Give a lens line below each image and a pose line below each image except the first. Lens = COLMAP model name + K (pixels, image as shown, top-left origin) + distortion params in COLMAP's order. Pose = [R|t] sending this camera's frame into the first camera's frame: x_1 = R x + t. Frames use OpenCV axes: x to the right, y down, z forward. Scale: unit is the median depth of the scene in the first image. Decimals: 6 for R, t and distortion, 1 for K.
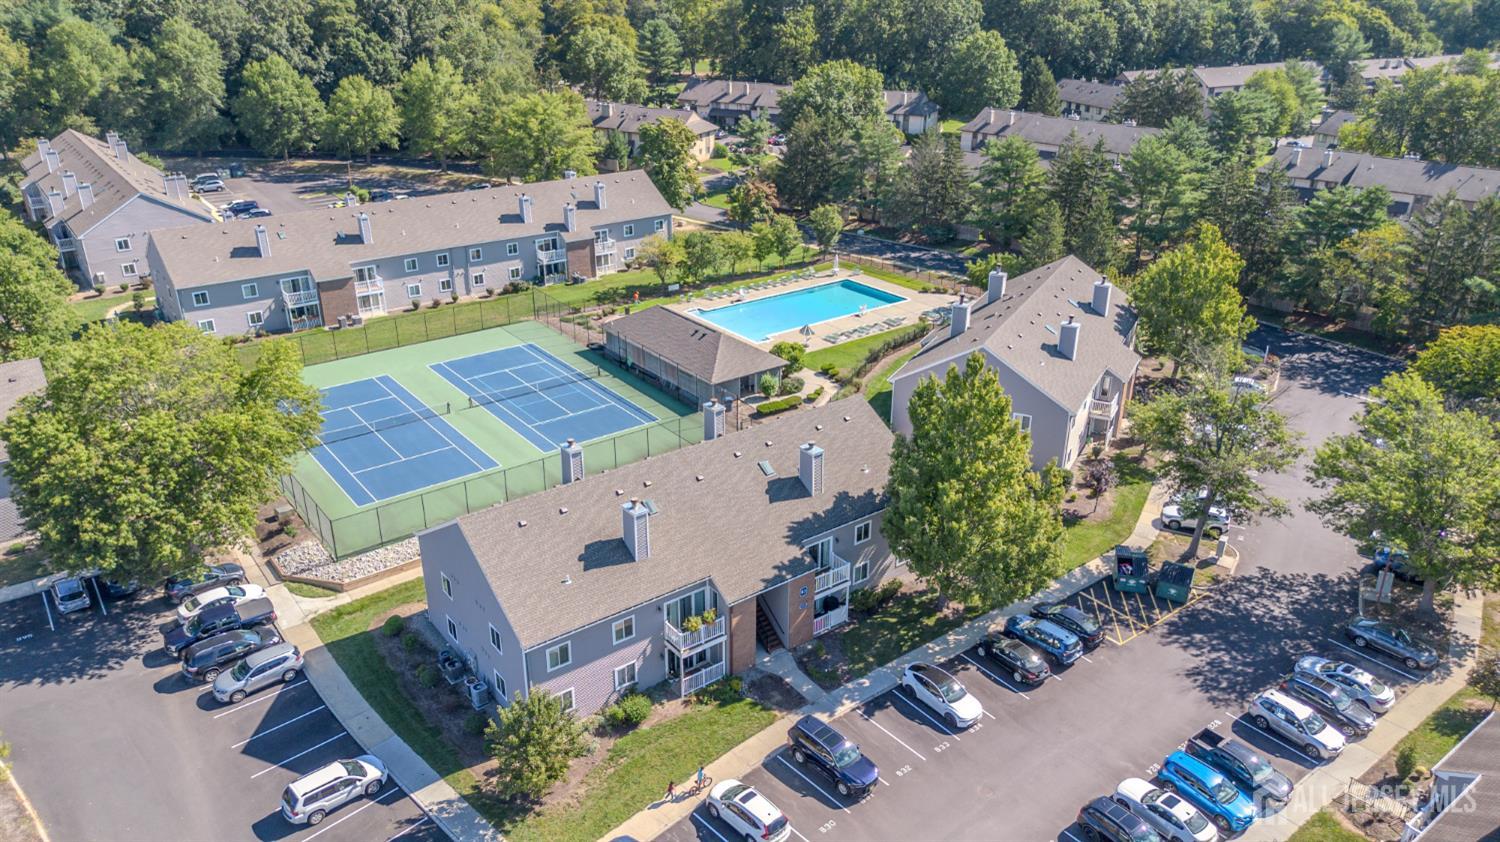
lens RADIAL K [[1064.9, 0, 750.8], [0, 1064.9, 417.4], [0, 0, 1]] dist [0.057203, -0.052910]
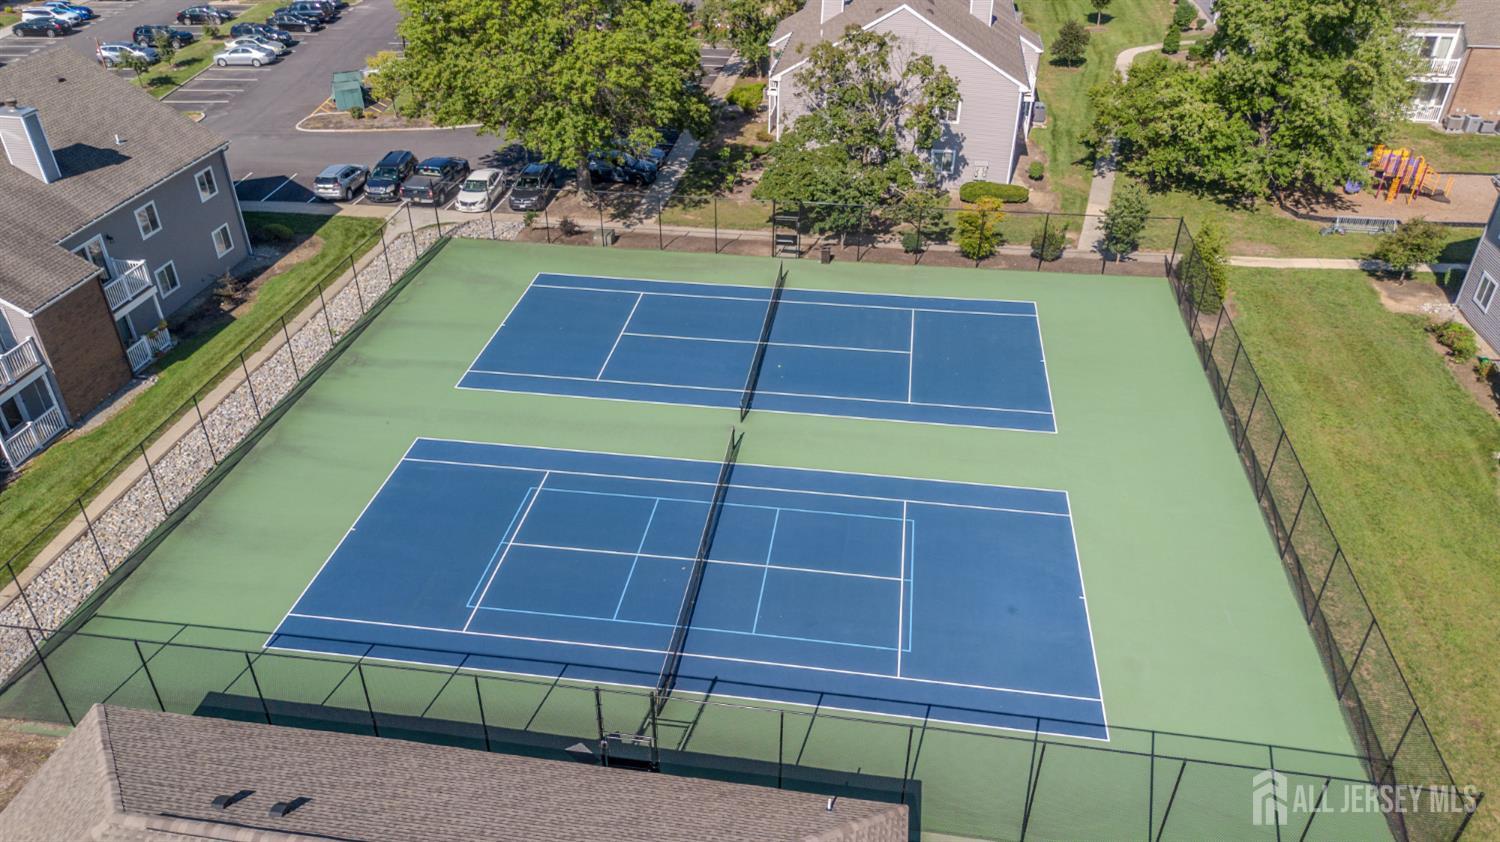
lens RADIAL K [[1064.9, 0, 749.3], [0, 1064.9, 417.8], [0, 0, 1]] dist [0.057203, -0.052910]
pose [[-0.719187, 0.369827, -0.588215, -0.020362], [-0.282161, 0.618175, 0.733651, -0.299559], [0.634944, 0.693605, -0.340233, 1.038955]]
